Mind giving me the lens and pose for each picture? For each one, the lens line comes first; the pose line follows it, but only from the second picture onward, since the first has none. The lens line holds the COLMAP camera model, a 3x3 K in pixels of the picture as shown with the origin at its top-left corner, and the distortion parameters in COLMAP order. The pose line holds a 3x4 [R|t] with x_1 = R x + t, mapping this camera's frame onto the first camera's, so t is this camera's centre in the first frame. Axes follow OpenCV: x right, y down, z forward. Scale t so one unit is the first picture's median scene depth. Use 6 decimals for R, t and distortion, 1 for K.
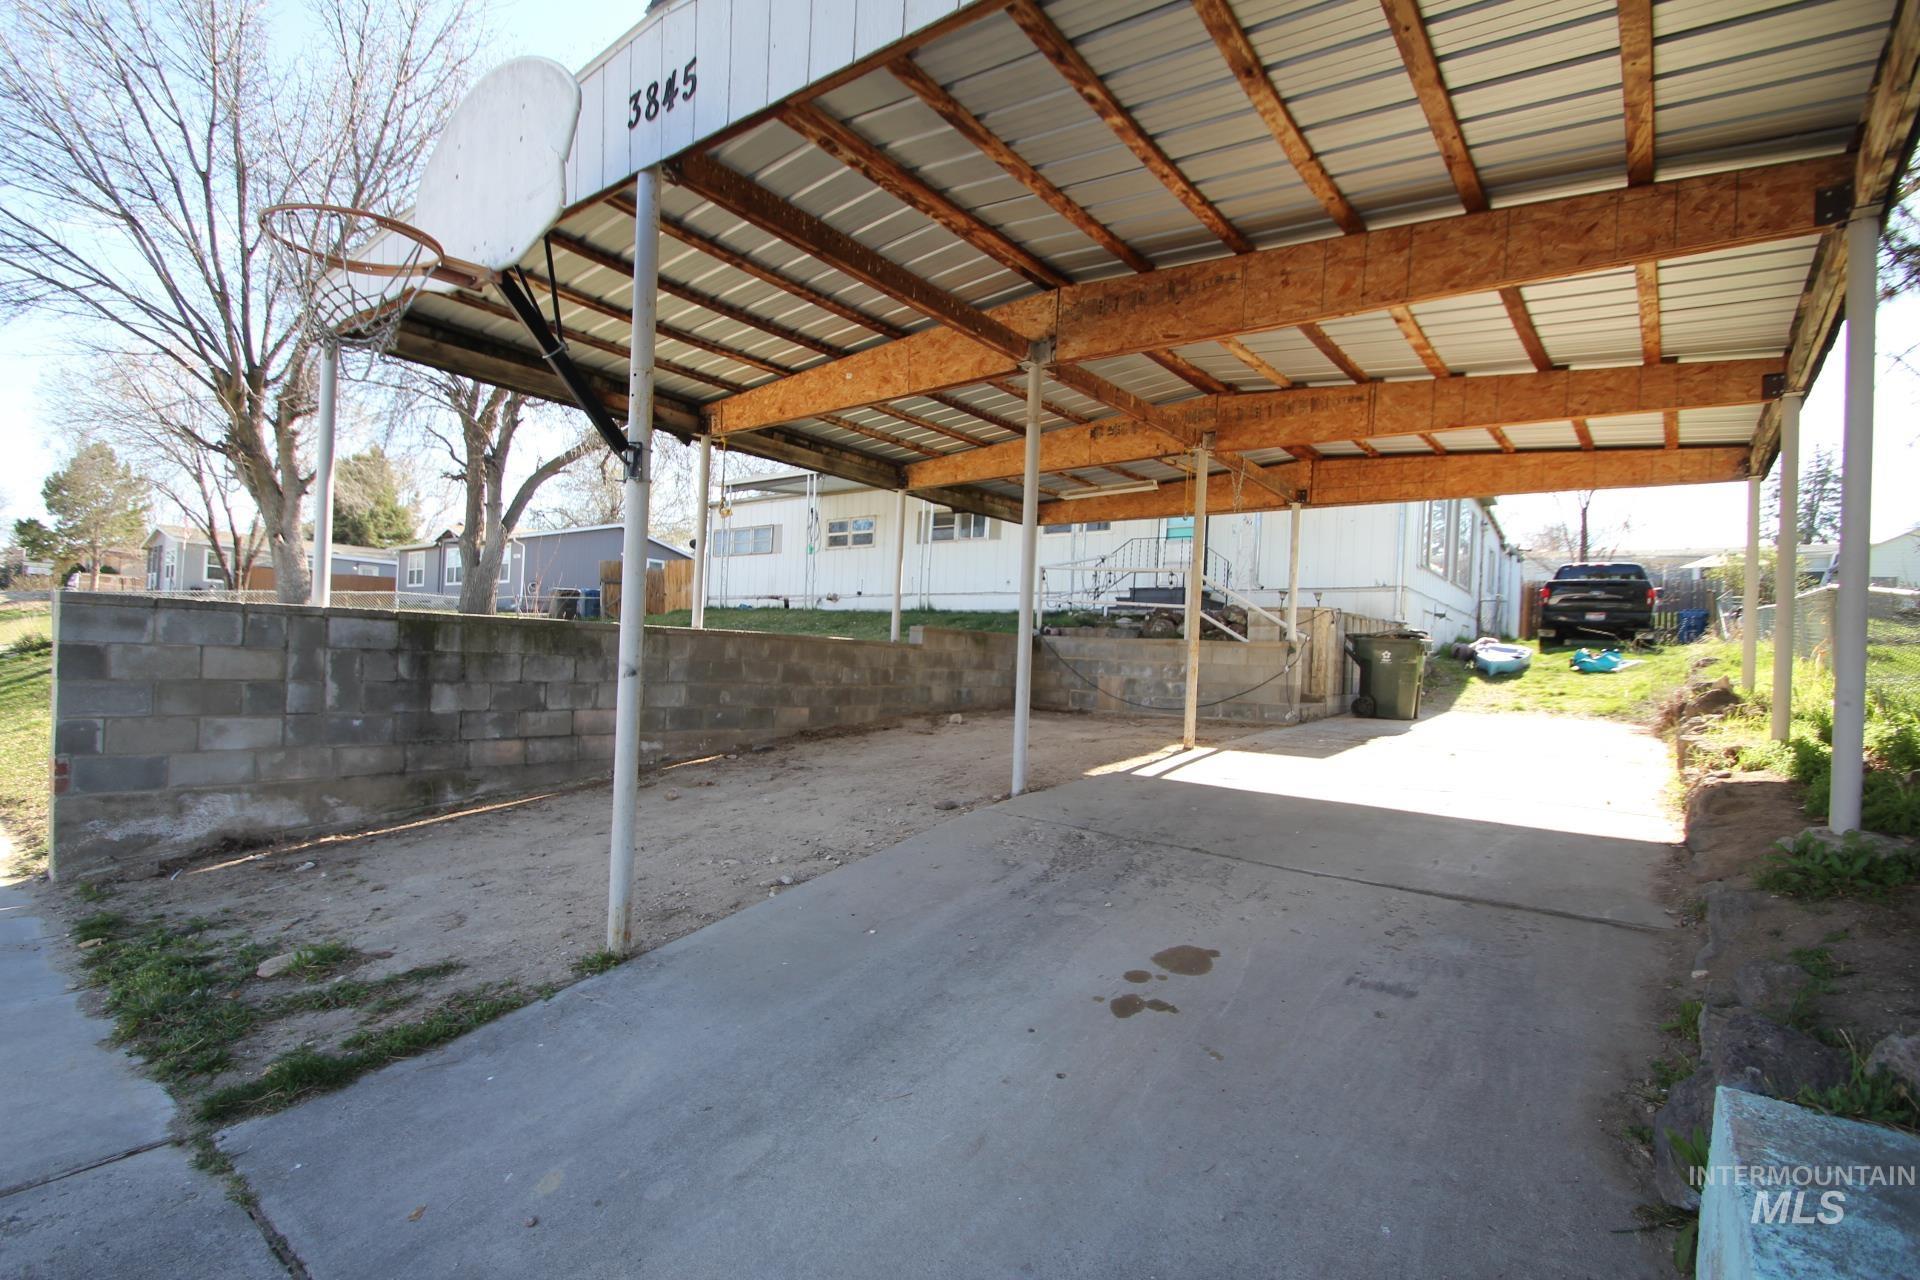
lens RADIAL K [[889.7, 0, 942.0], [0, 889.7, 666.5], [0, 0, 1]] dist [0.016021, -0.021097]
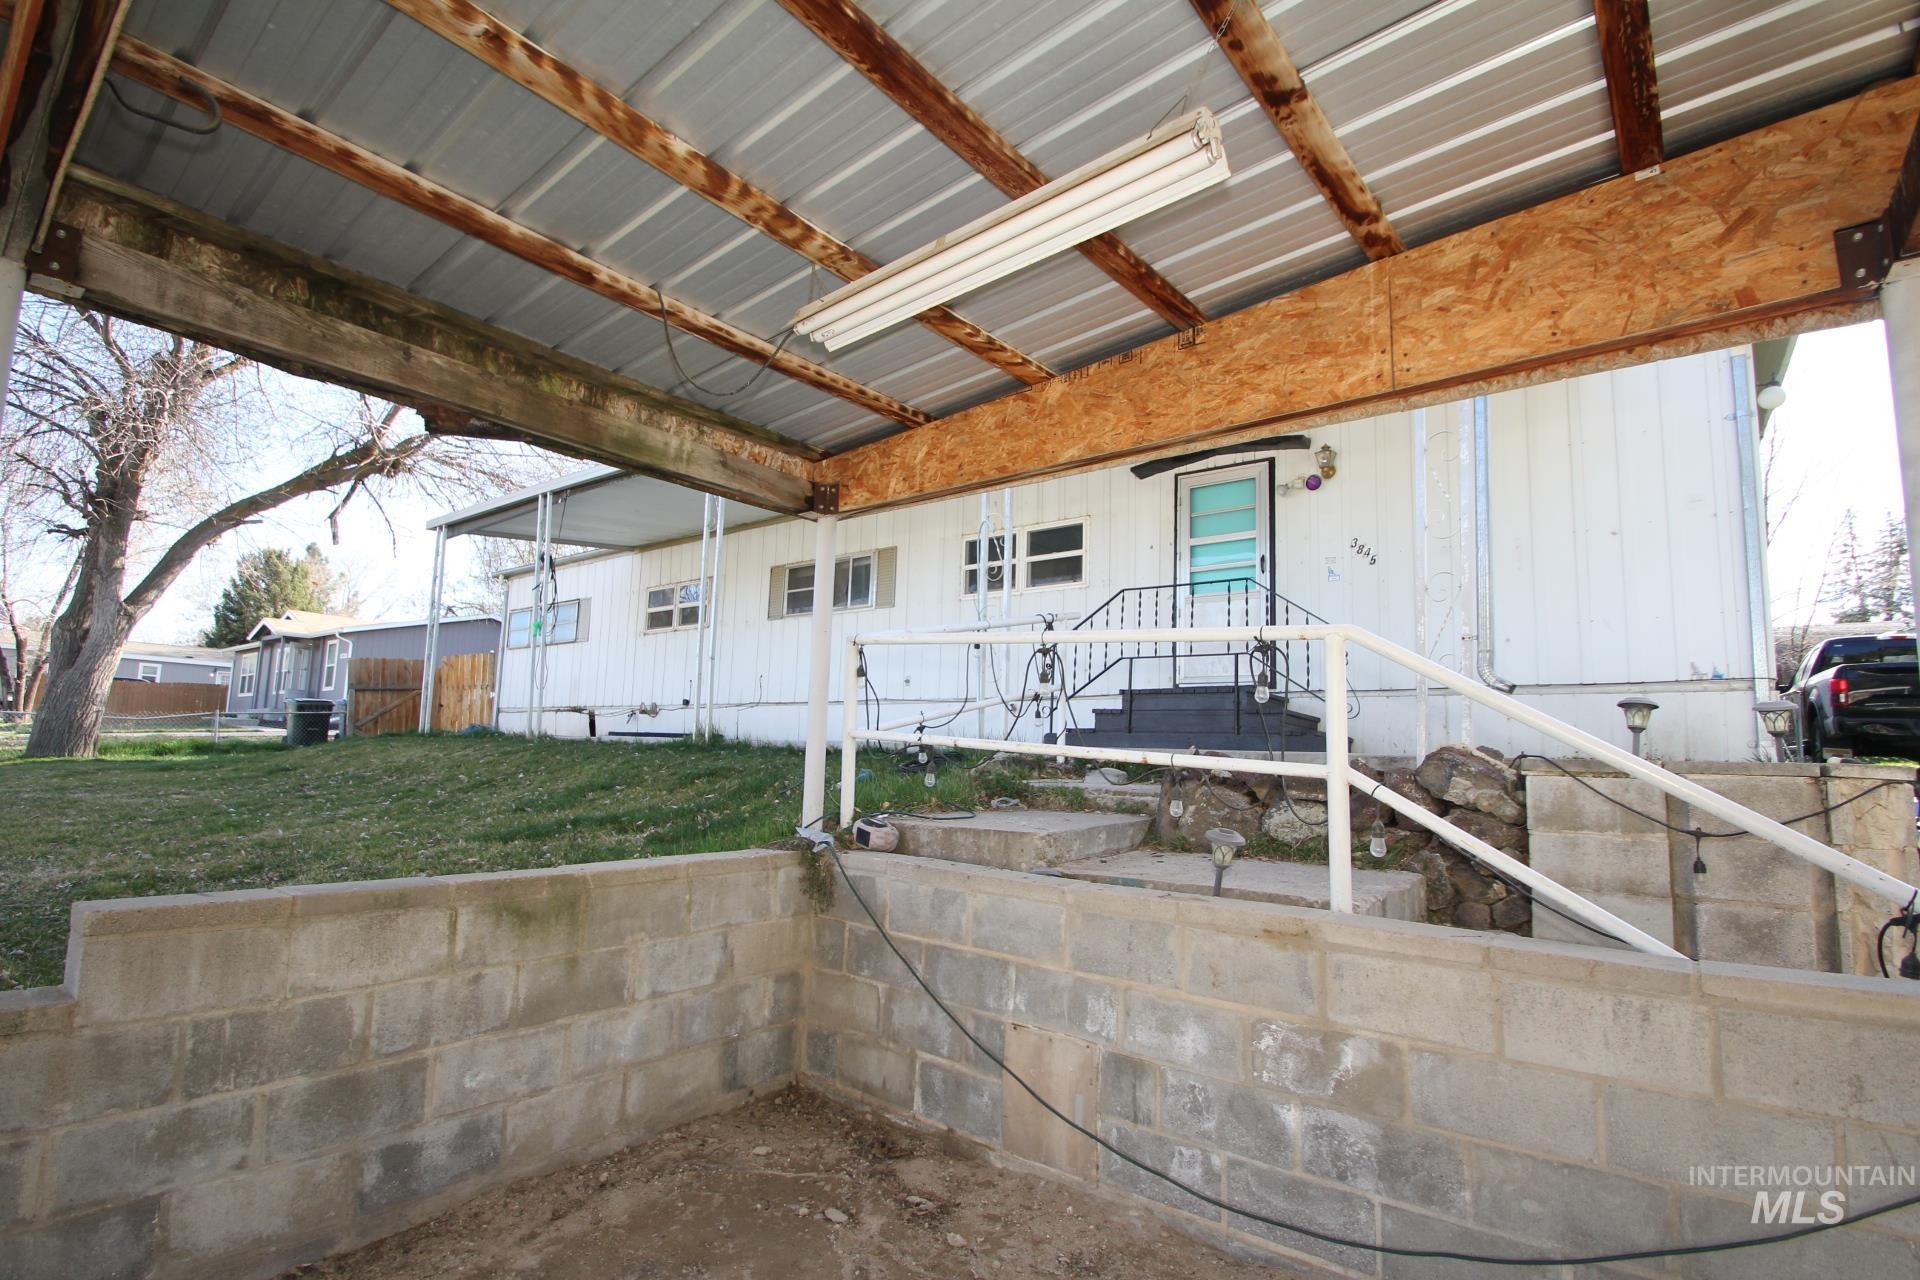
lens RADIAL K [[901.3, 0, 950.0], [0, 901.3, 665.8], [0, 0, 1]] dist [0.014556, -0.017674]
pose [[0.999836, -0.015226, 0.009850, 0.249046], [0.016216, 0.993813, -0.109877, -0.107370], [-0.008116, 0.110019, 0.993896, 1.129335]]
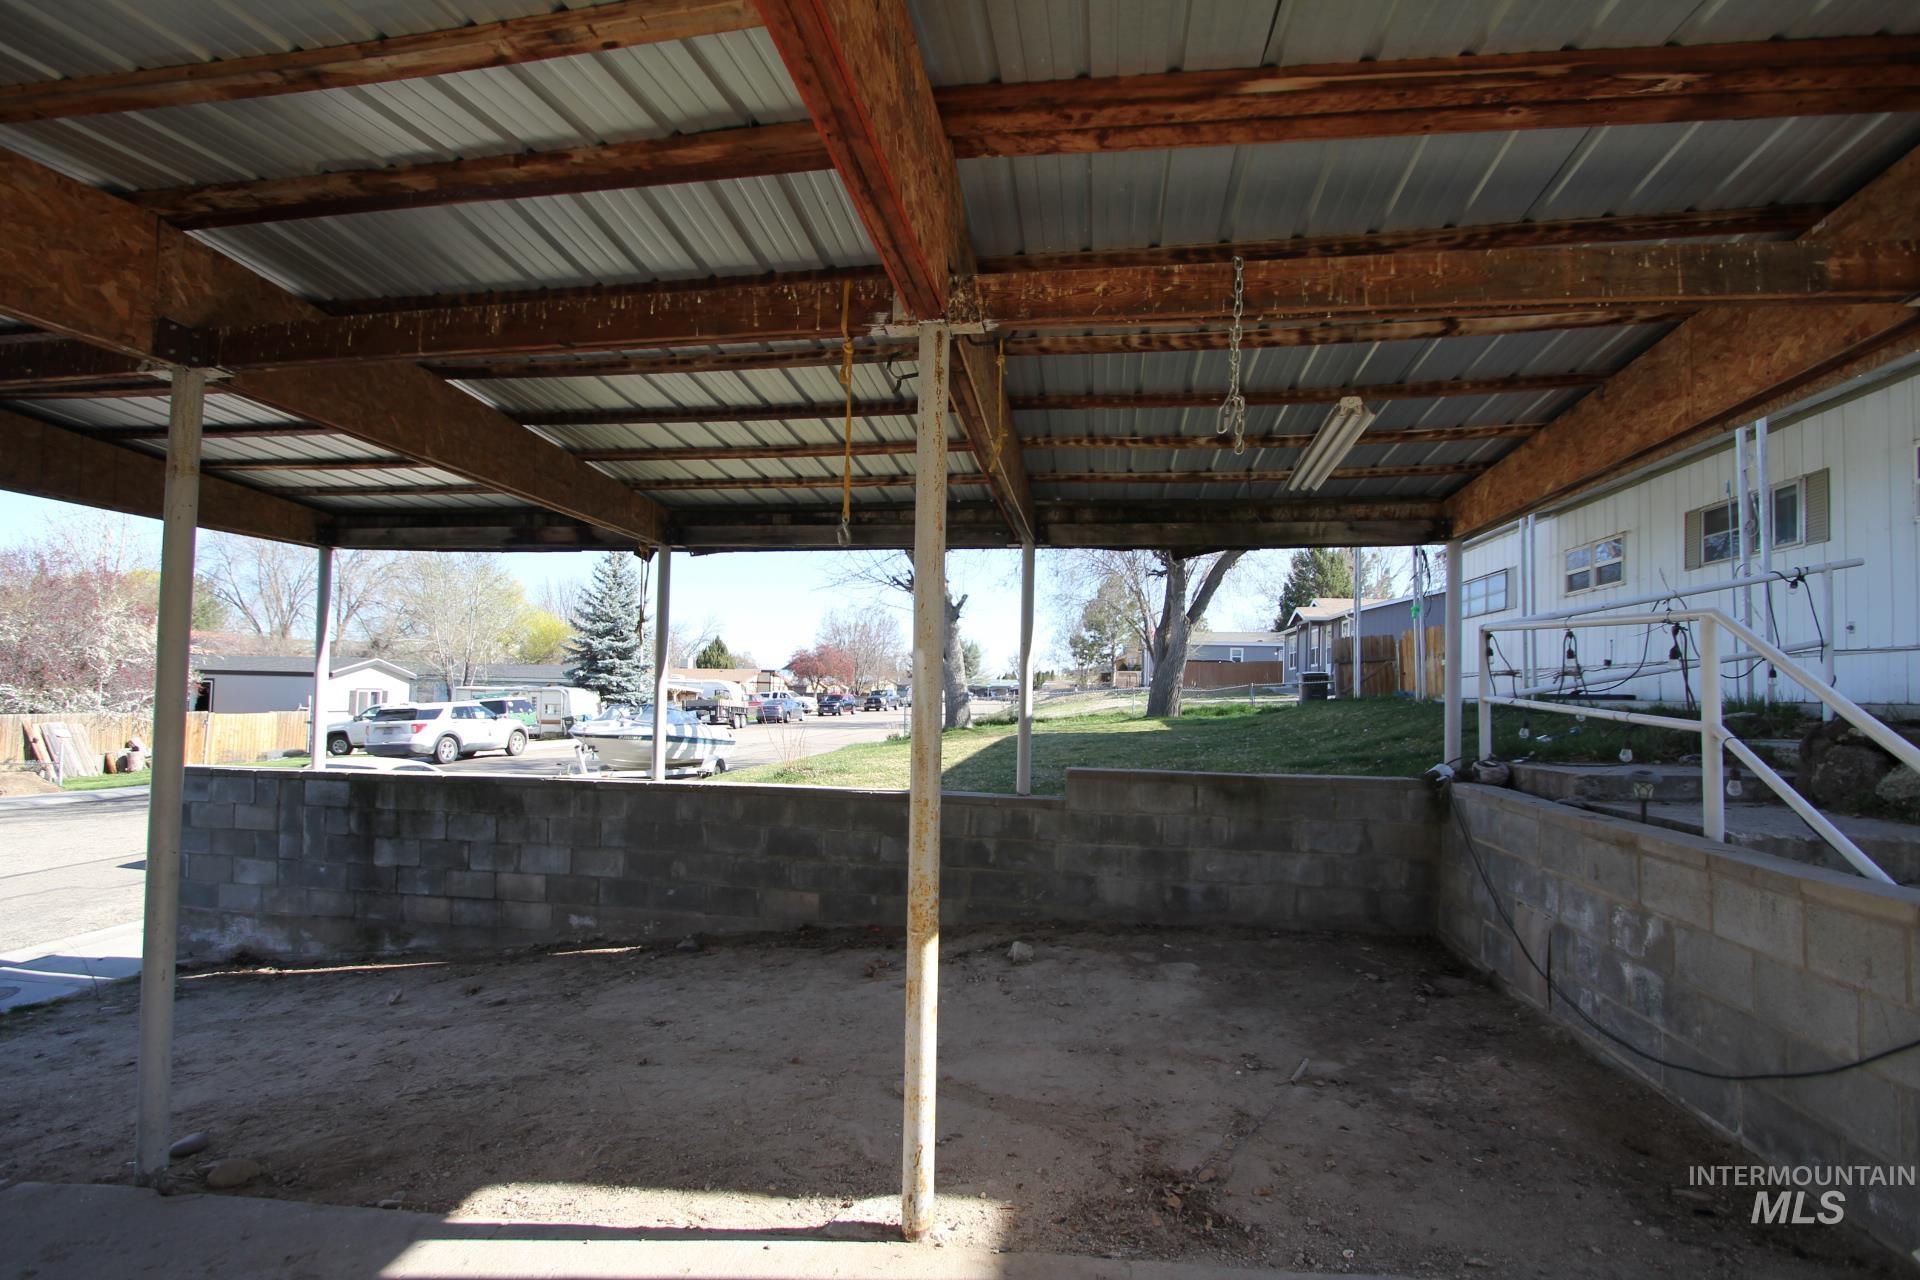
lens RADIAL K [[889.7, 0, 942.0], [0, 889.7, 666.5], [0, 0, 1]] dist [0.016021, -0.021097]
pose [[0.490560, -0.063016, -0.869126, 0.635037], [-0.003871, 0.997214, -0.074488, -0.097318], [0.871399, 0.039905, 0.488950, 0.925408]]
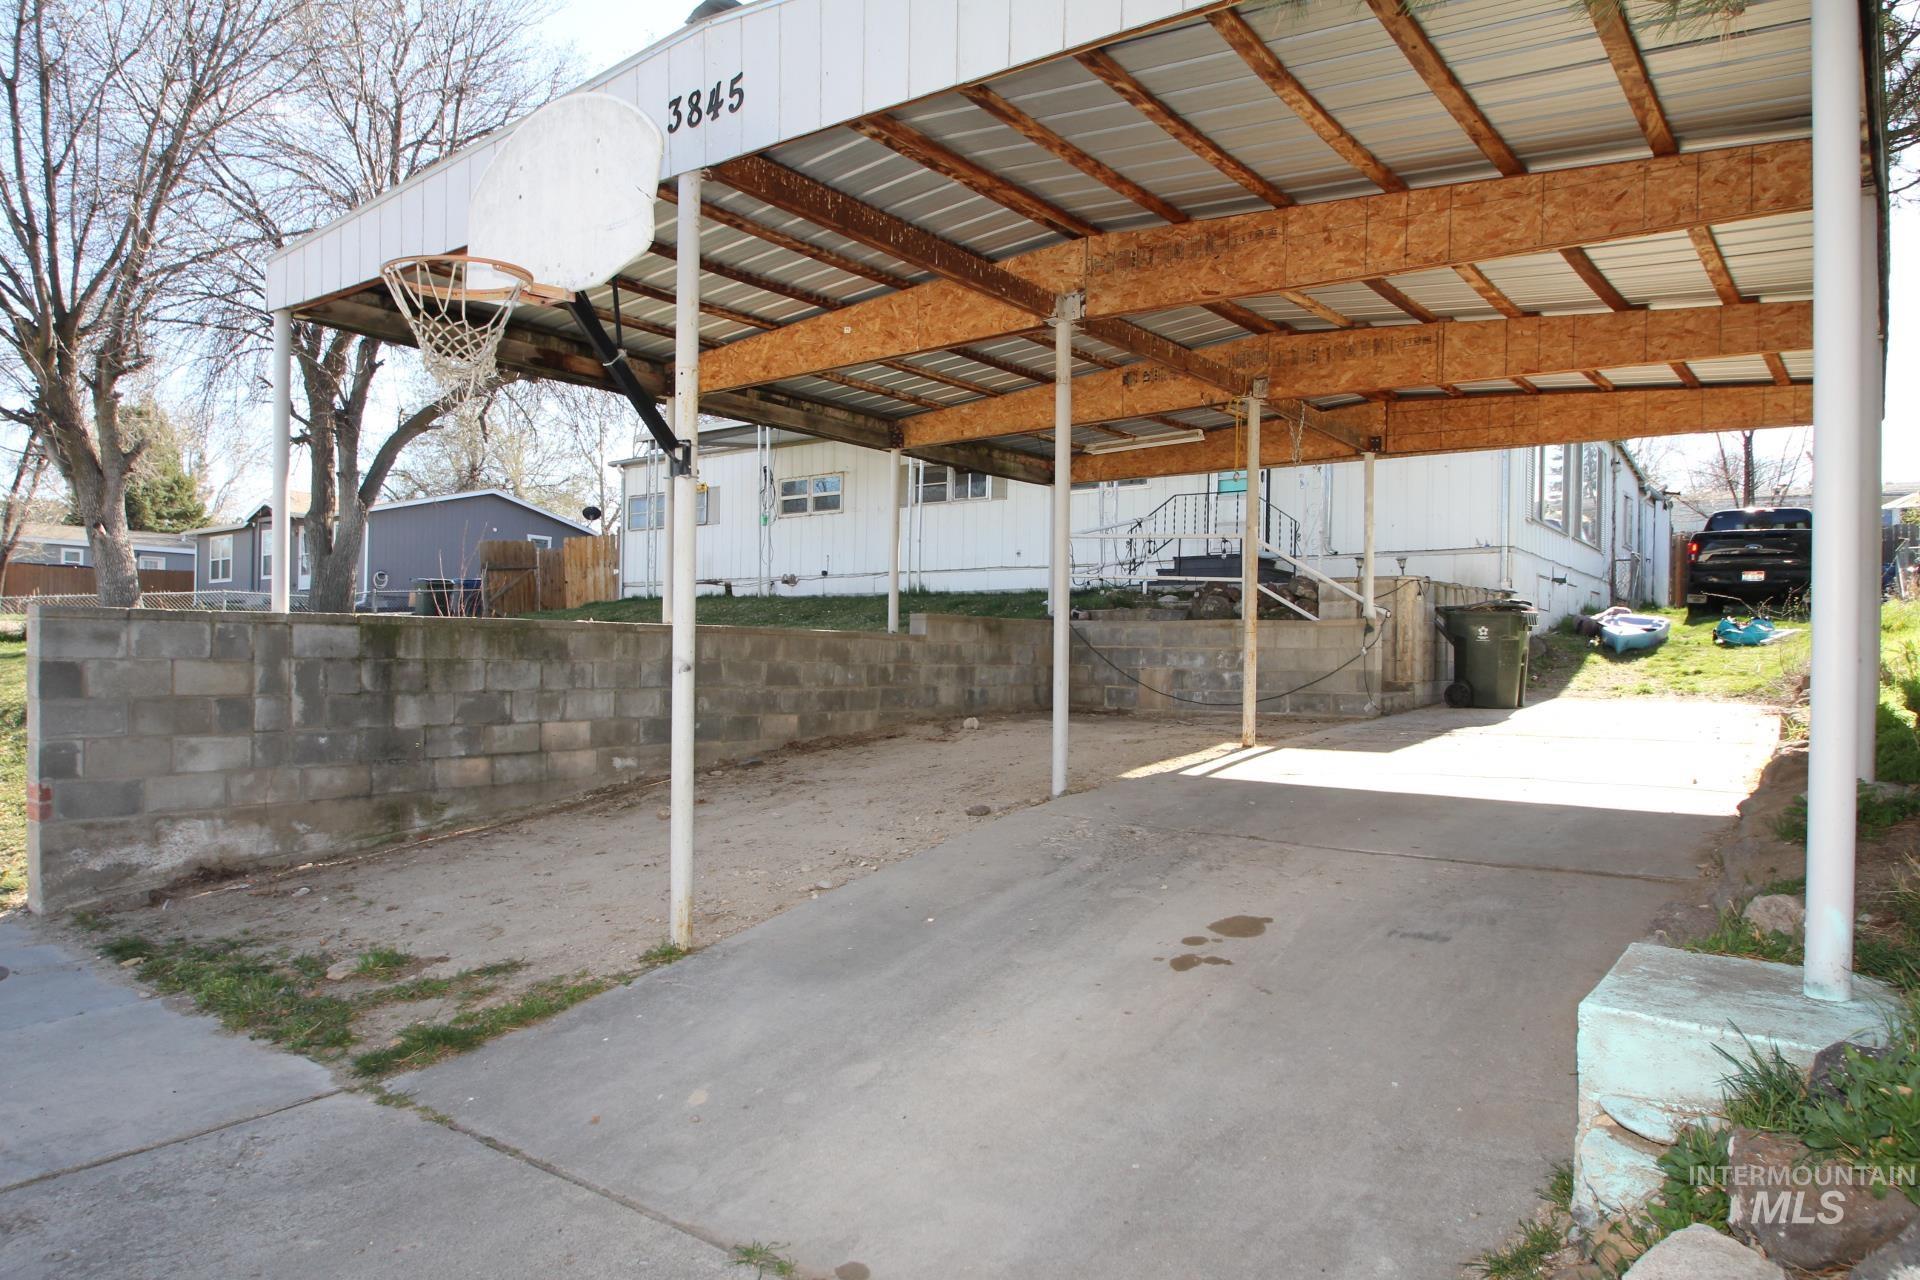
lens RADIAL K [[1230.7, 0, 935.3], [0, 1230.7, 674.6], [0, 0, 1]] dist [-0.029468, -0.005744]
pose [[0.999409, -0.031523, 0.013721, -0.043185], [0.031450, 0.999490, 0.005545, 0.007720], [-0.013889, -0.005110, 0.999890, -0.197918]]
